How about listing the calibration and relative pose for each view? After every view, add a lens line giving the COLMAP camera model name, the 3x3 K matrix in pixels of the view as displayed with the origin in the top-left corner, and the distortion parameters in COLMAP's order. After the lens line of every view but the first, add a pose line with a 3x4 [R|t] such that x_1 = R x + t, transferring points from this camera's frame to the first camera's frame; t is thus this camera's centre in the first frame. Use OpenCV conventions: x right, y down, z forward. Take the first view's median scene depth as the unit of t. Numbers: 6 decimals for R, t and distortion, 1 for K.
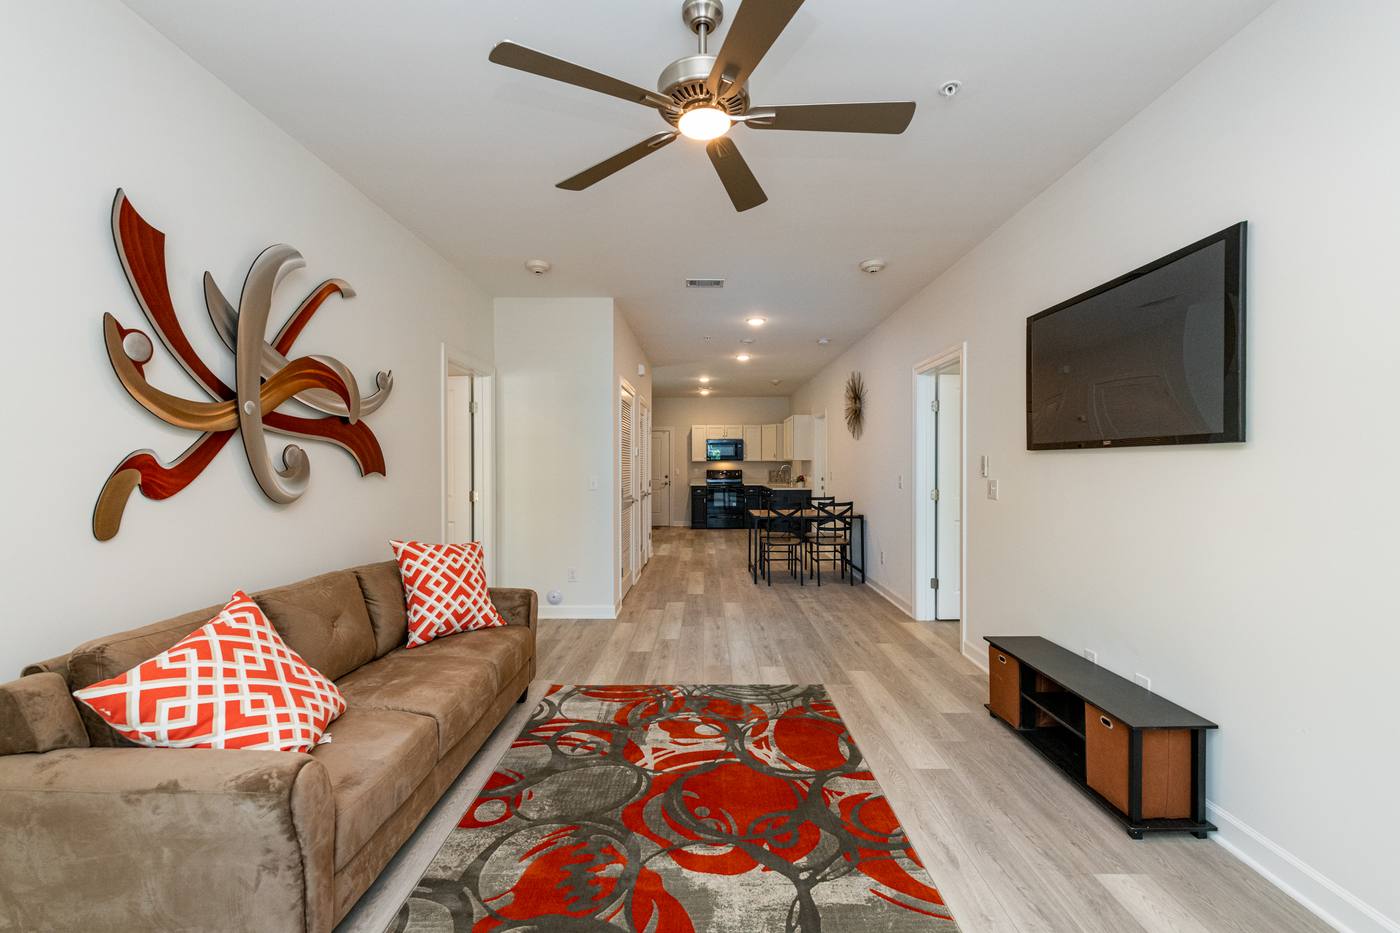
lens RADIAL K [[592.1, 0, 700.0], [0, 592.1, 466.5], [0, 0, 1]] dist [0.003195, -0.000535]
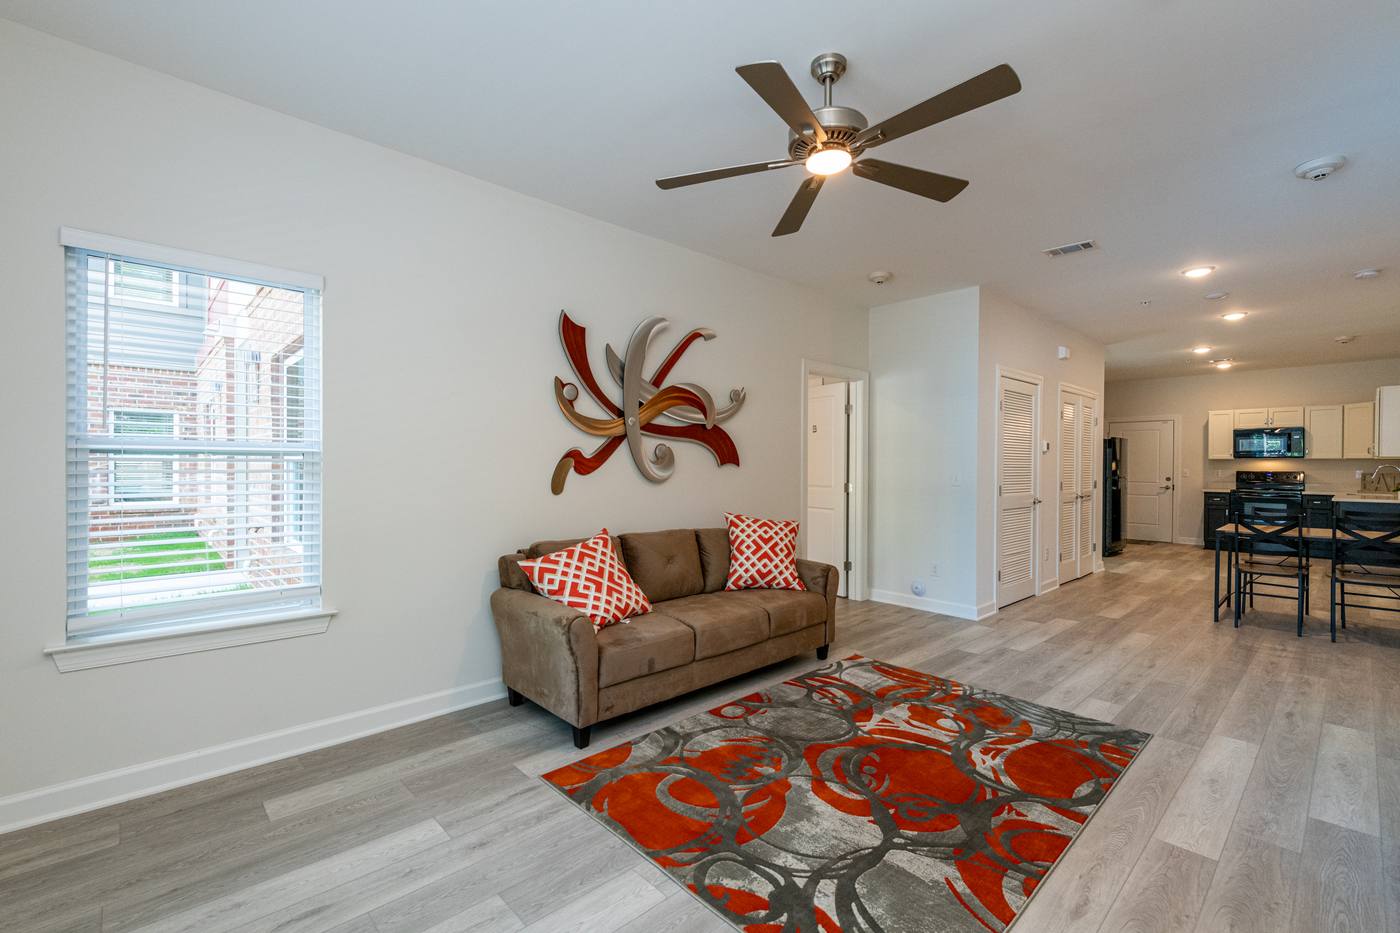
lens RADIAL K [[608.5, 0, 700.0], [0, 608.5, 466.5], [0, 0, 1]] dist [0.007050, -0.000223]
pose [[0.683306, 0.010283, -0.730060, 0.483507], [-0.009637, 0.999941, 0.005065, 0.012368], [0.730069, 0.003575, 0.683365, -0.005784]]
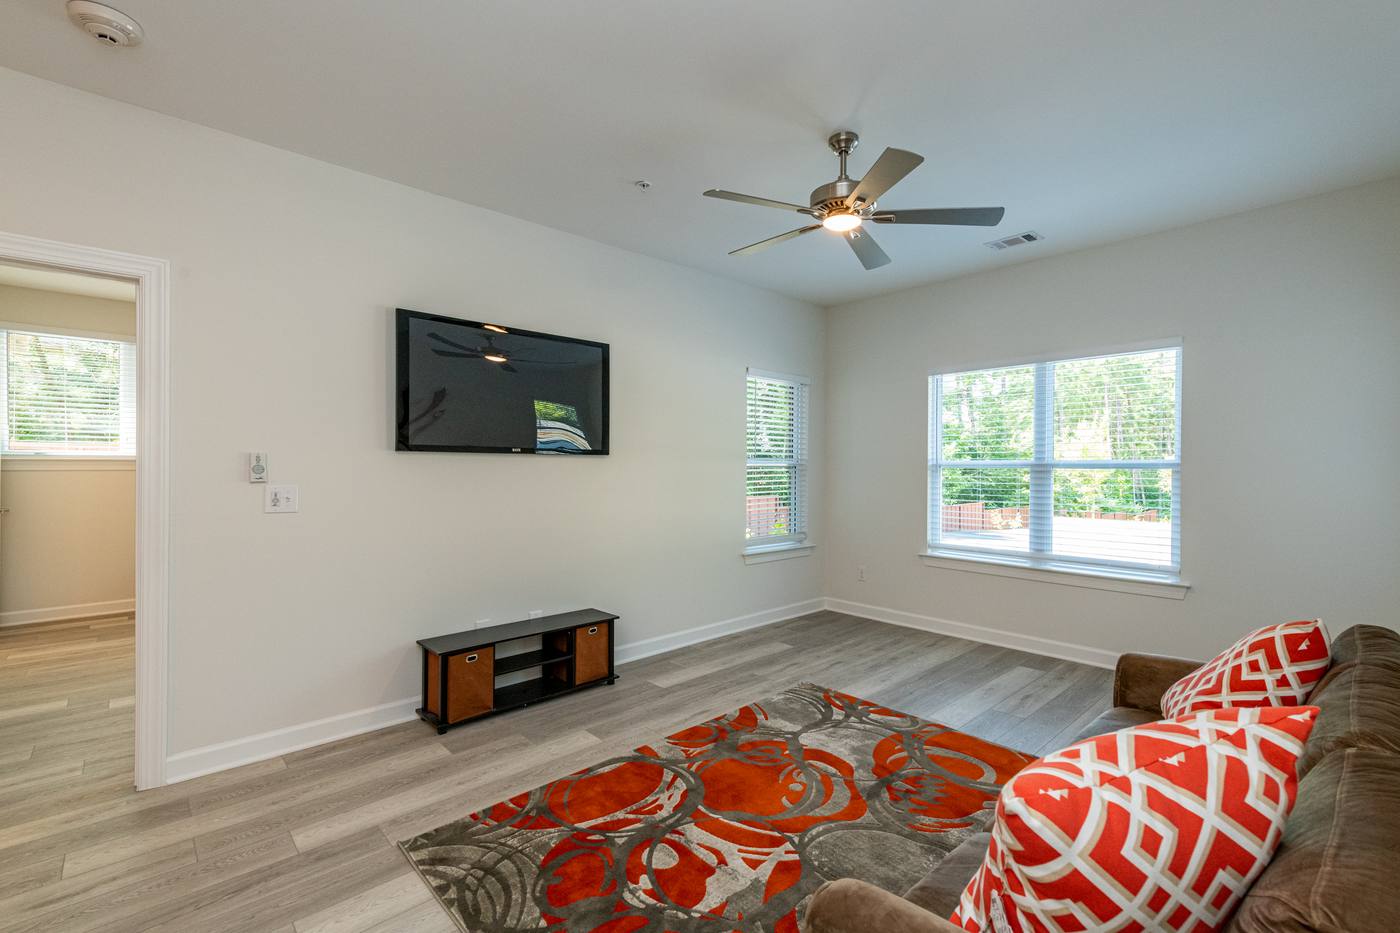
lens RADIAL K [[618.9, 0, 714.6], [0, 618.9, 467.4], [0, 0, 1]] dist [0.009545, -0.000370]
pose [[-0.695549, 0.001086, 0.718478, -0.559121], [0.003622, 0.999991, 0.001995, -0.001916], [-0.718469, 0.003990, -0.695547, 1.496995]]
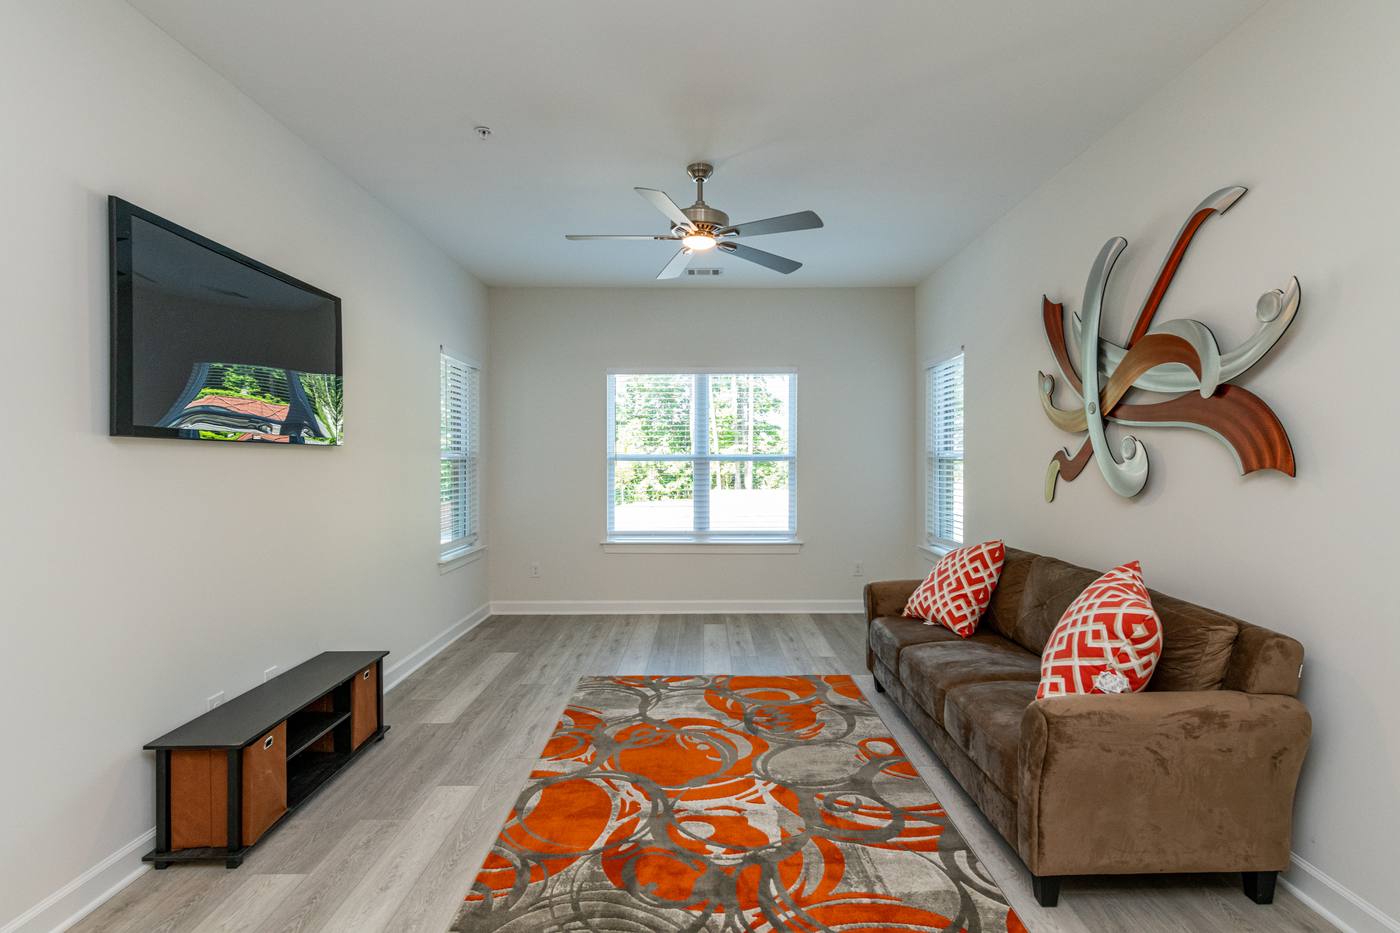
lens RADIAL K [[667.7, 0, 717.2], [0, 667.7, 470.9], [0, 0, 1]] dist [-0.002498, -0.000784]
pose [[-0.999552, 0.005399, -0.029439, 0.009464], [0.004790, 0.999774, 0.020695, -0.005556], [0.029544, 0.020544, -0.999352, 1.858025]]
